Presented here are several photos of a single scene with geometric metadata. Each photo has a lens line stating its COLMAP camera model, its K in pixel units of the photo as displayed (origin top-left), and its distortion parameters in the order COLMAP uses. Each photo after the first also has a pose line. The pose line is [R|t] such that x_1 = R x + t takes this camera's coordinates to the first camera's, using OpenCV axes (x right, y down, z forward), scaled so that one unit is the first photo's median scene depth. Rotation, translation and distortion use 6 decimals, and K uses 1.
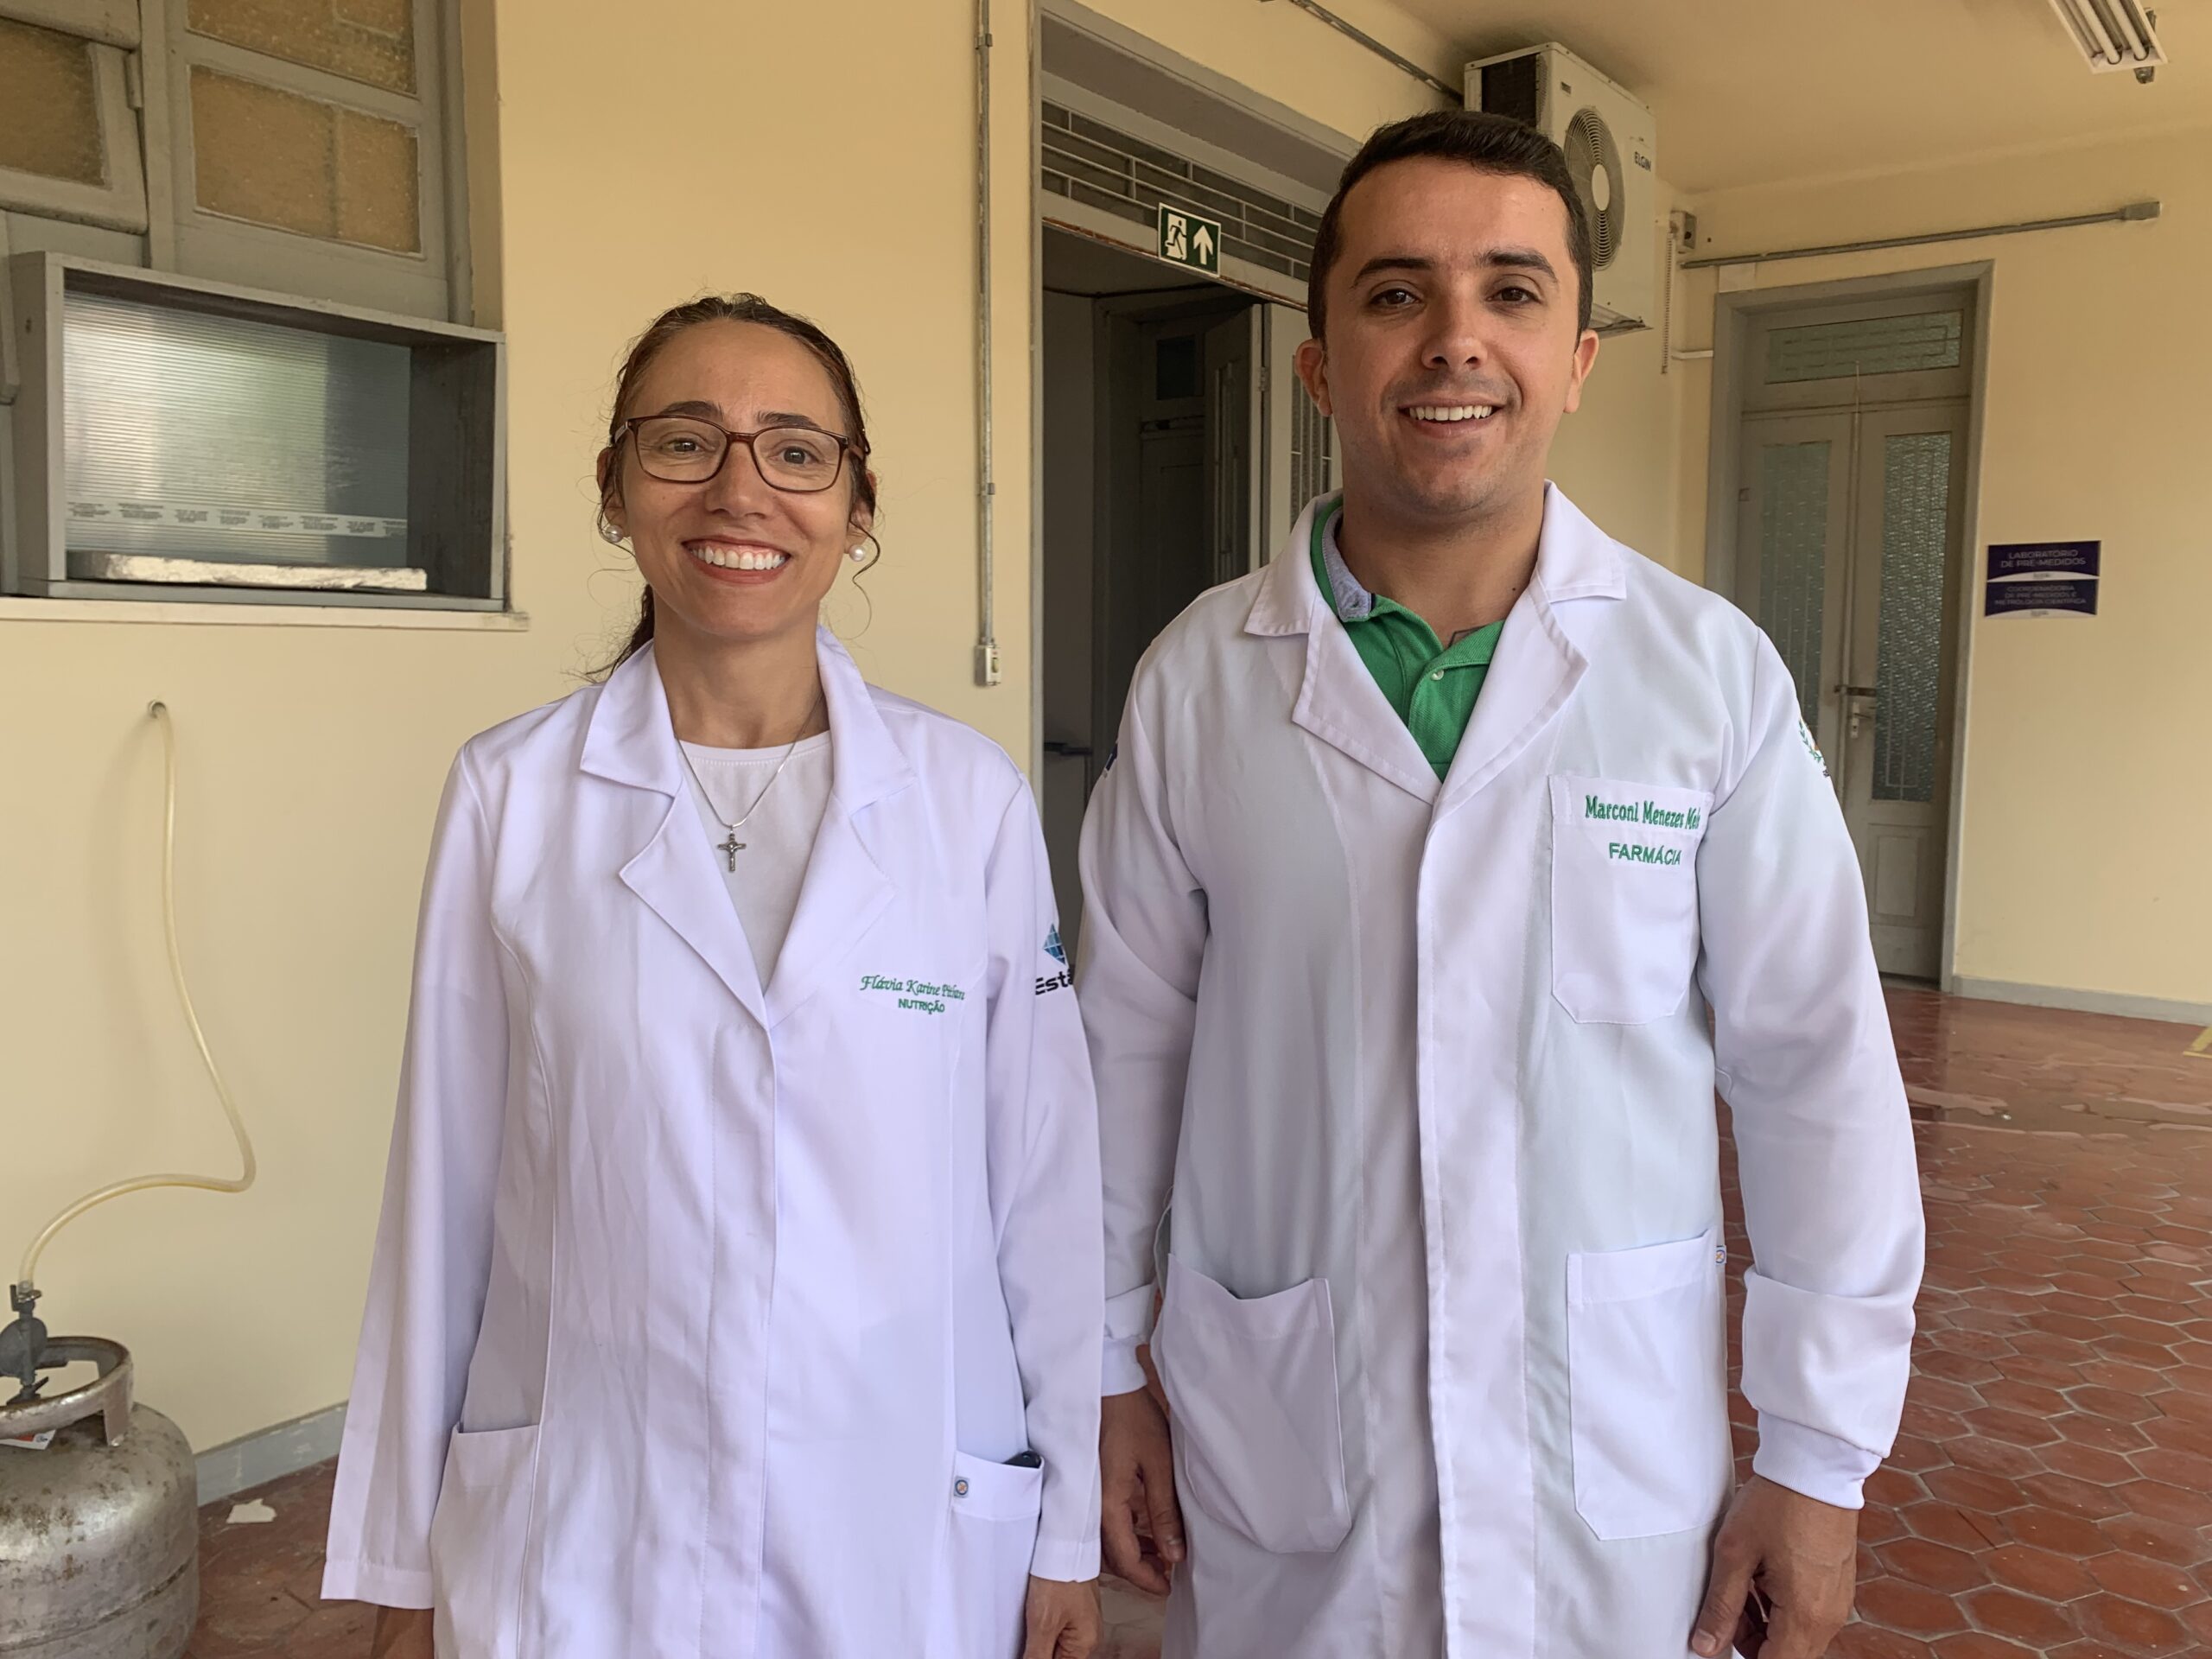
lens RADIAL K [[1715.8, 0, 1121.4], [0, 1715.8, 833.1], [0, 0, 1]] dist [0.015922, 0.005765]
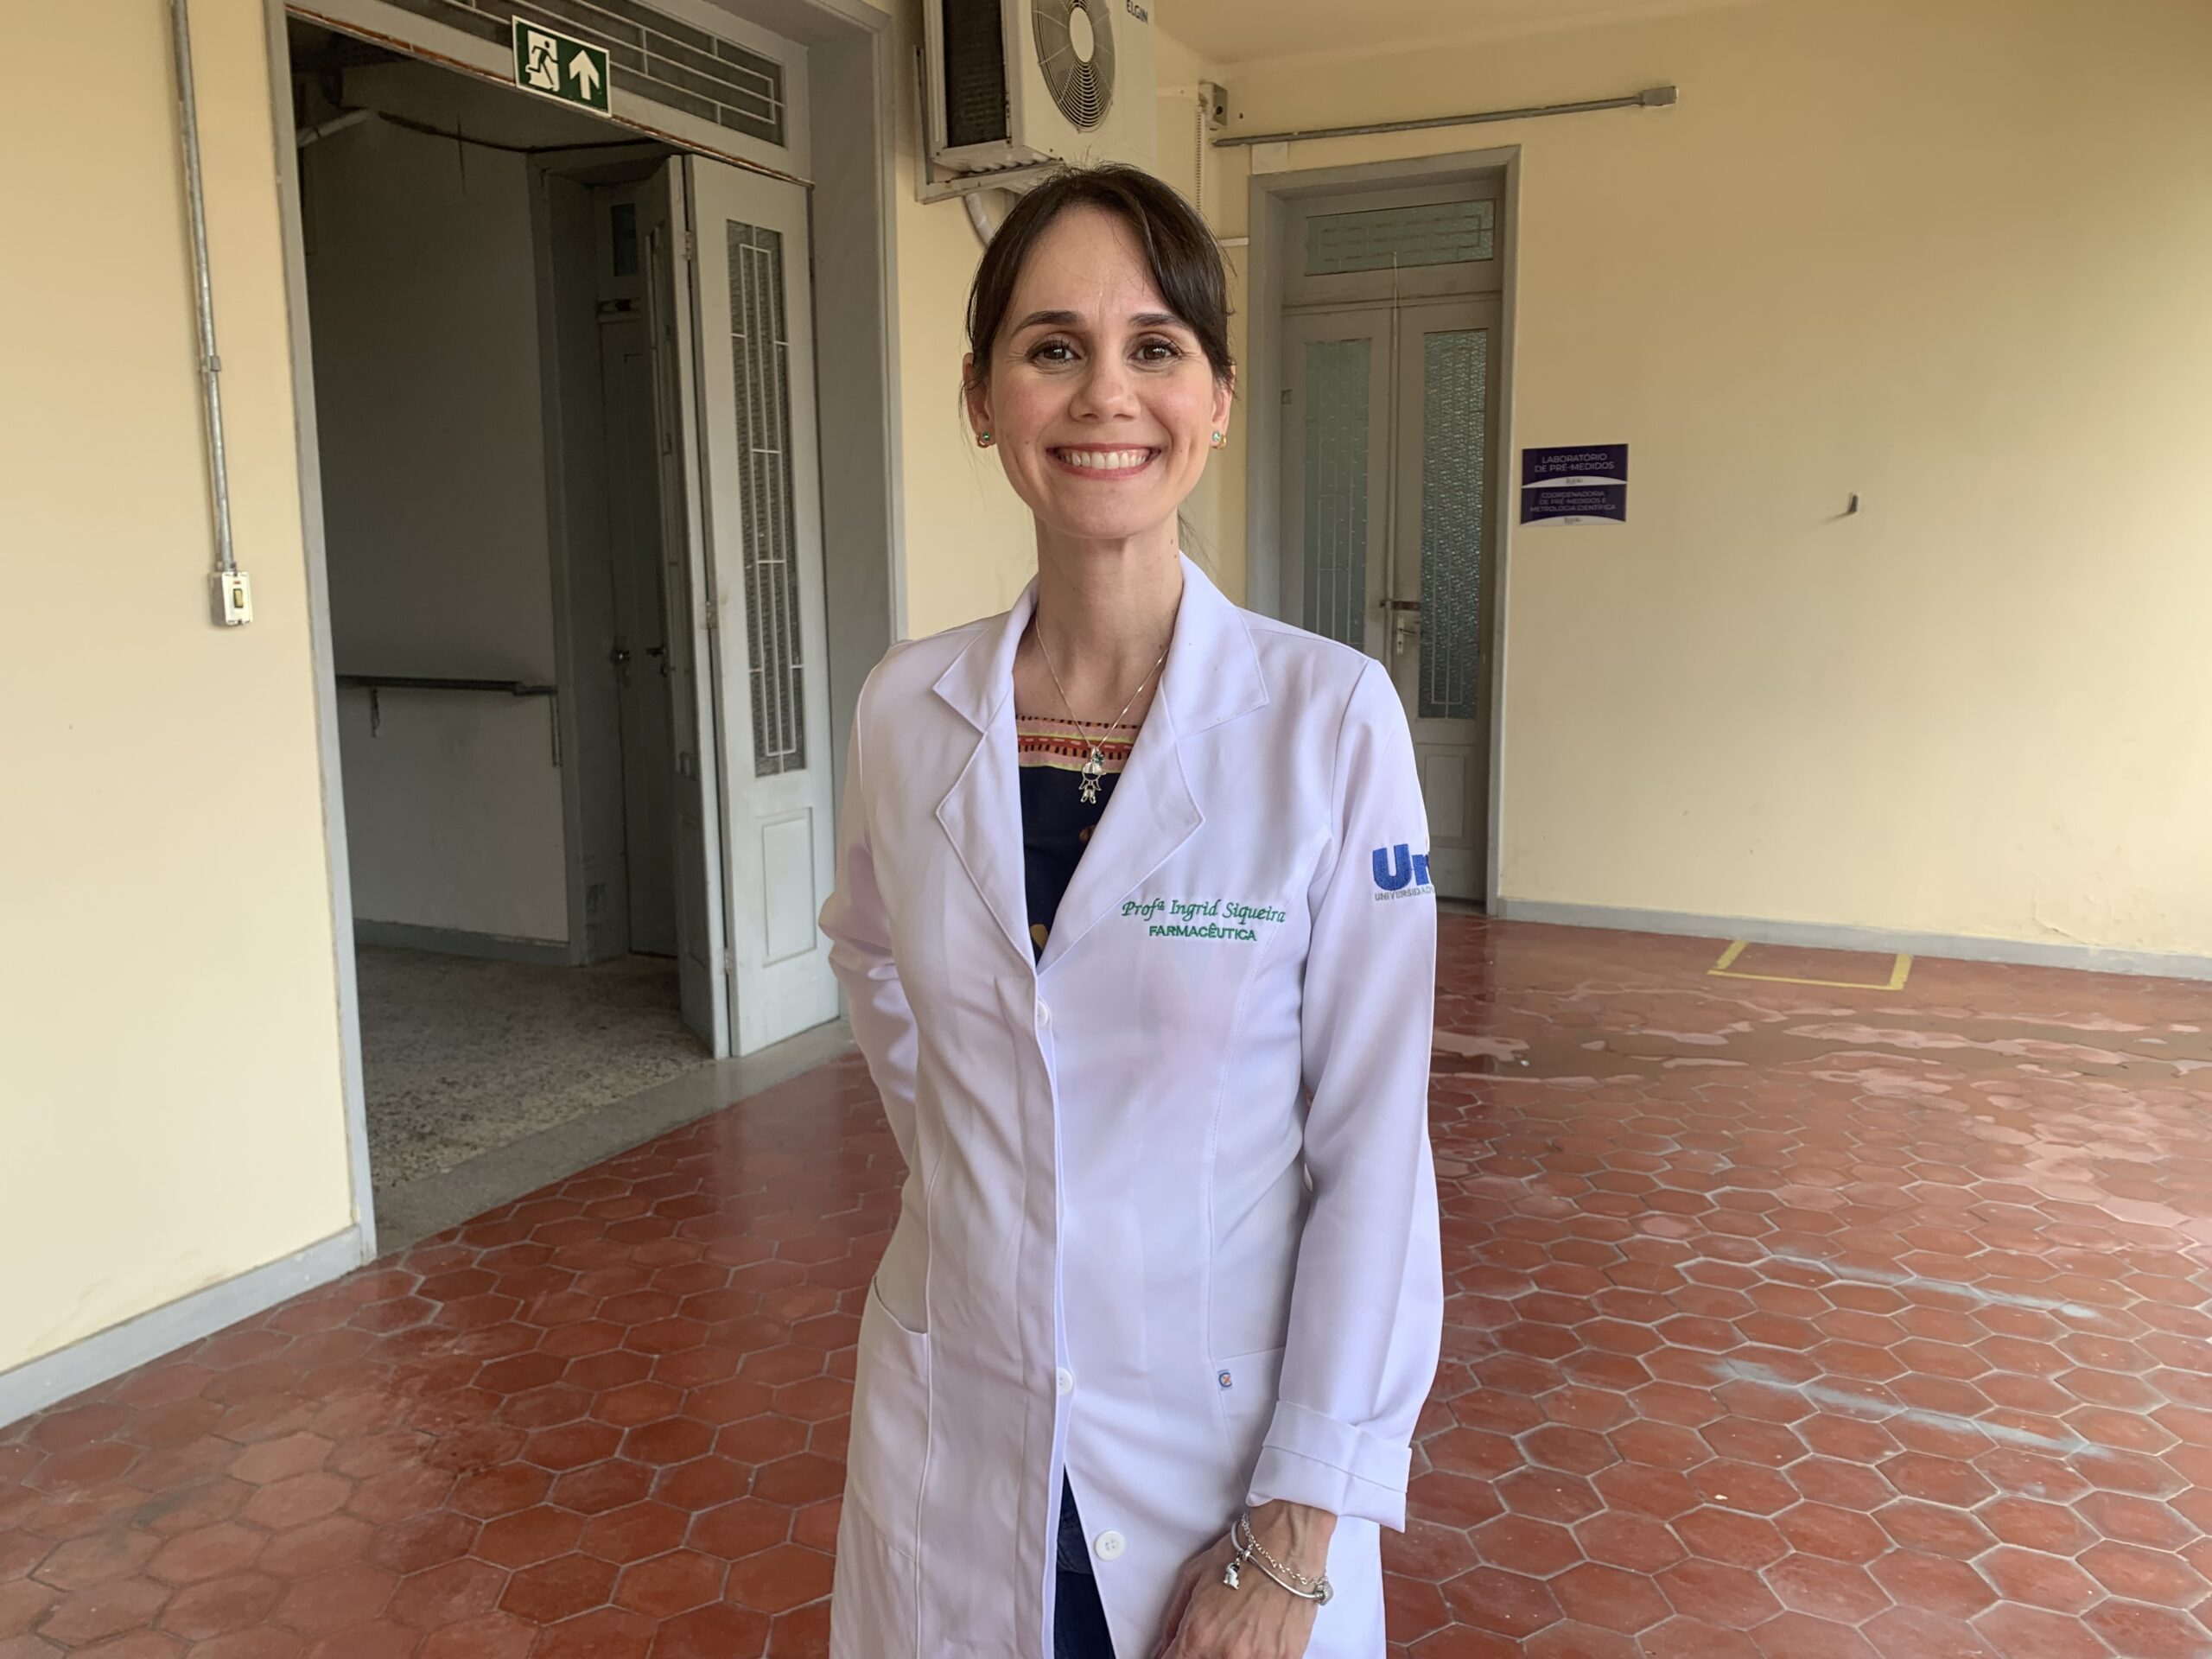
lens RADIAL K [[1715.8, 0, 1093.5], [0, 1715.8, 822.5], [0, 0, 1]] dist [0.015922, 0.005765]
pose [[0.983181, -0.038923, 0.178440, 0.098058], [0.030831, 0.998376, 0.047900, -0.014341], [-0.180015, -0.041593, 0.982784, 0.105490]]
